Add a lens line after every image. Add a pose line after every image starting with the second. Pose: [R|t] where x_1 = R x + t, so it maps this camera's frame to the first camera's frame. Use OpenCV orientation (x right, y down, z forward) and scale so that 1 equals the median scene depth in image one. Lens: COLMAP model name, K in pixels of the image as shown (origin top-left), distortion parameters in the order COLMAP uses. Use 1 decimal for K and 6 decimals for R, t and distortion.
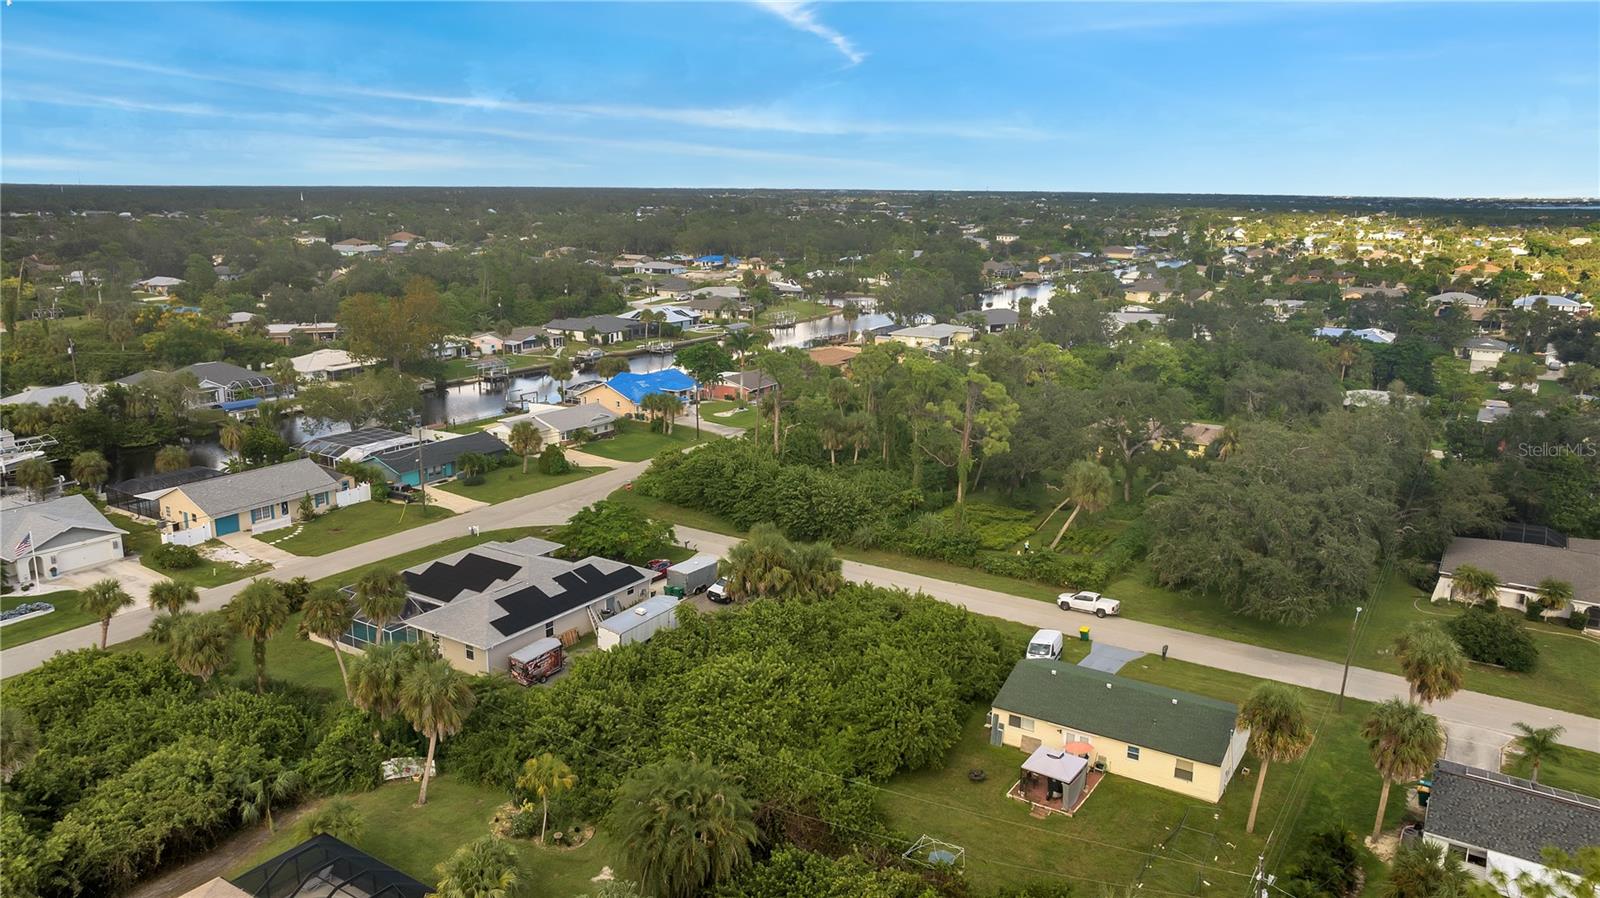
lens RADIAL K [[1118.4, 0, 800.0], [0, 1118.4, 449.0], [0, 0, 1]] dist [-0.006346, -0.001374]
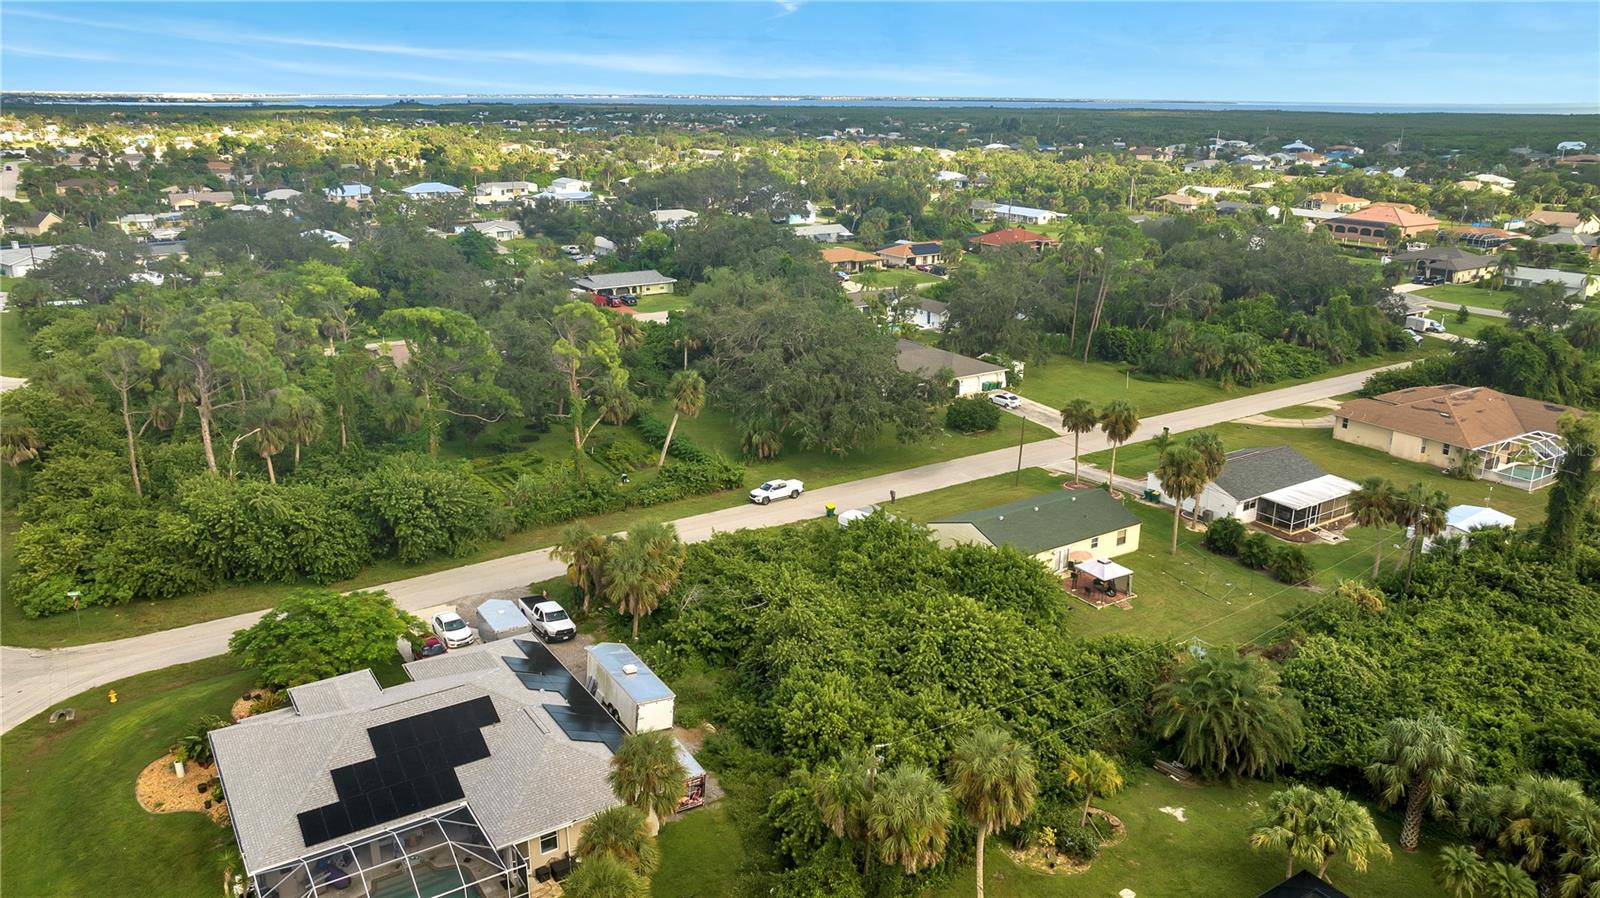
lens RADIAL K [[1118.4, 0, 800.0], [0, 1118.4, 449.0], [0, 0, 1]] dist [-0.006346, -0.001374]
pose [[0.422561, -0.286865, 0.859739, -0.713977], [0.211963, 0.953561, 0.213991, -0.138699], [-0.881200, 0.091808, 0.463743, 0.534564]]
